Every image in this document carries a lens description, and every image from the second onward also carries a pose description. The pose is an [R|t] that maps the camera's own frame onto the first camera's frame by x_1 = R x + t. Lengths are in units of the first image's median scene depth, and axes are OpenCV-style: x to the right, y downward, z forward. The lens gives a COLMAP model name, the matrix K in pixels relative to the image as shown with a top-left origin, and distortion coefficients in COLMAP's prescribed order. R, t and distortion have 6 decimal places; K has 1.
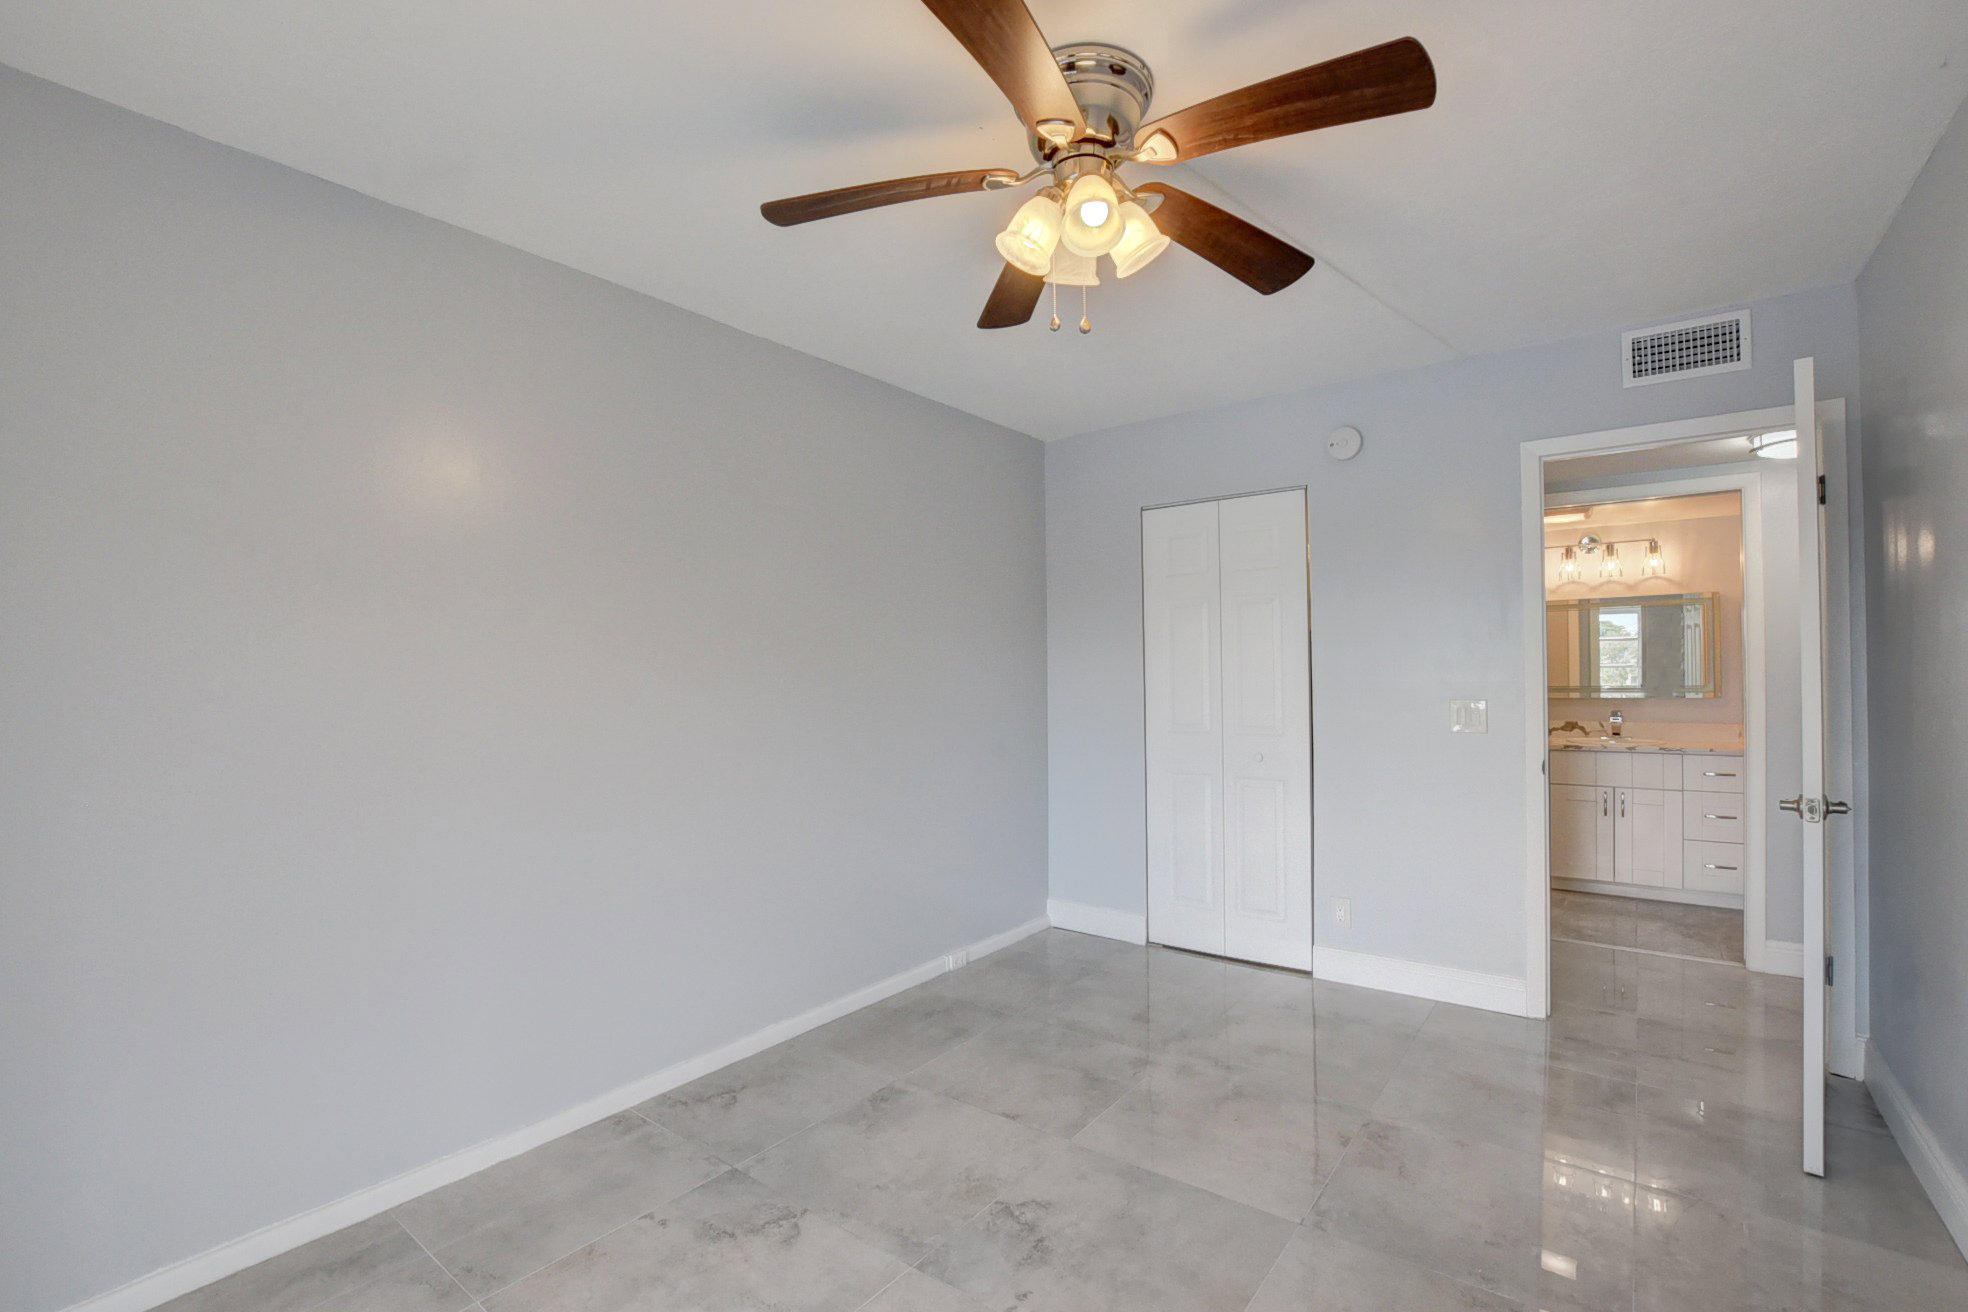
lens RADIAL K [[865.8, 0, 992.4], [0, 865.8, 669.8], [0, 0, 1]] dist [-0.038499, 0.006013]
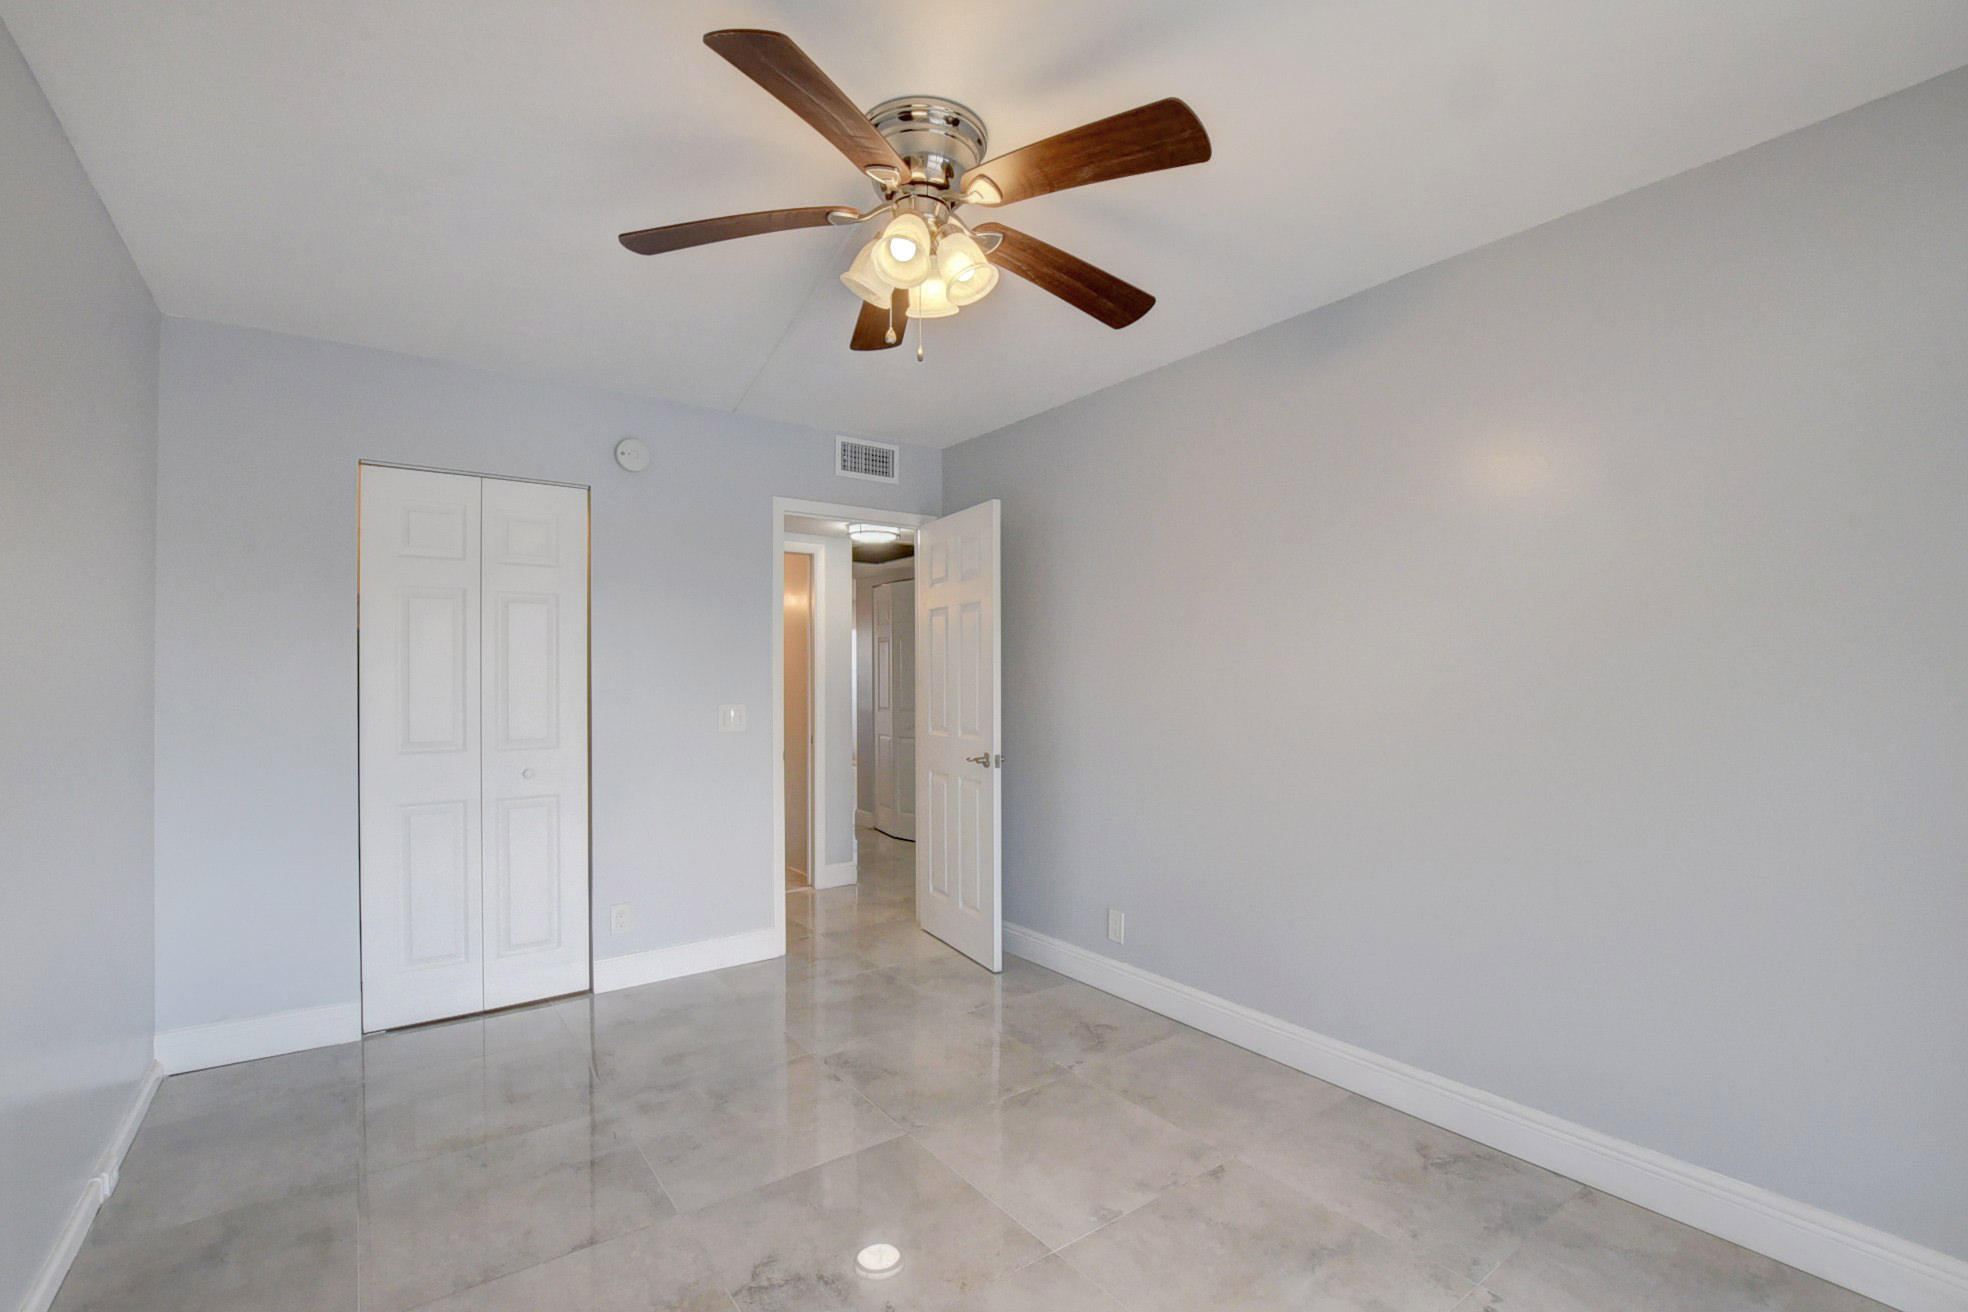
lens RADIAL K [[865.8, 0, 992.4], [0, 865.8, 669.8], [0, 0, 1]] dist [-0.038499, 0.006013]
pose [[0.277750, 0.018729, 0.960471, -0.530543], [-0.006799, 0.999823, -0.017530, 0.007068], [-0.960629, -0.001662, 0.277829, 0.365241]]
